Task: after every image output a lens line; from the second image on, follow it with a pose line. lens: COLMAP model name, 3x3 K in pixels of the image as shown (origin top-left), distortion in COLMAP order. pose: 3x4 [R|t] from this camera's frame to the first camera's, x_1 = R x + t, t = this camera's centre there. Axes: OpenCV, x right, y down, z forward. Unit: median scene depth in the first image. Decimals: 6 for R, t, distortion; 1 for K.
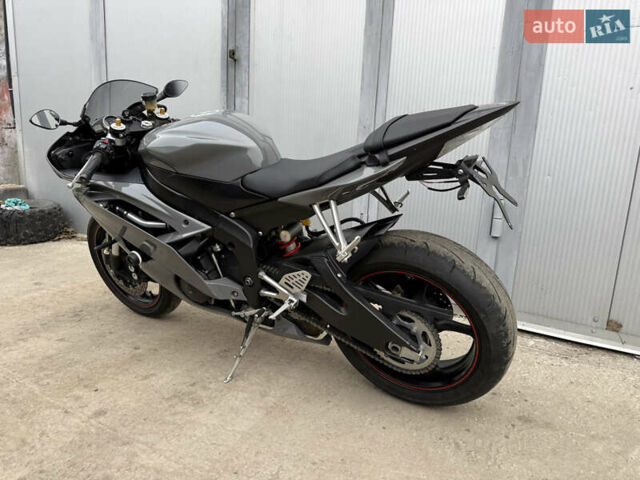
lens RADIAL K [[452.3, 0, 323.2], [0, 452.3, 237.3], [0, 0, 1]] dist [0.043949, -0.001059]
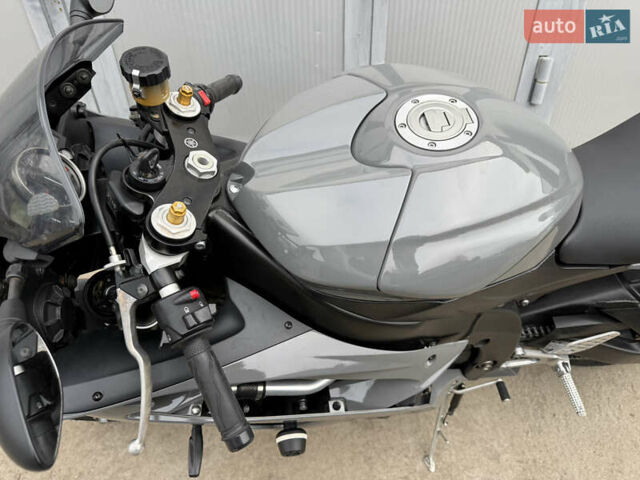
lens RADIAL K [[452.3, 0, 323.2], [0, 452.3, 237.3], [0, 0, 1]] dist [0.043949, -0.001059]
pose [[0.793393, -0.425154, 0.435628, -0.560235], [0.171020, 0.842522, 0.510792, -0.415627], [-0.584191, -0.330758, 0.741161, 0.763300]]
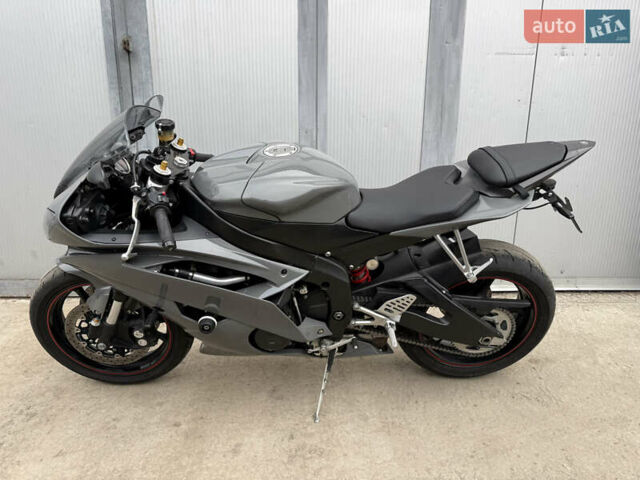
lens RADIAL K [[452.3, 0, 323.2], [0, 452.3, 237.3], [0, 0, 1]] dist [0.043949, -0.001059]
pose [[0.840695, -0.175465, 0.512293, -0.702452], [0.135691, 0.984125, 0.114397, -0.198589], [-0.524233, -0.026660, 0.851157, 0.192209]]
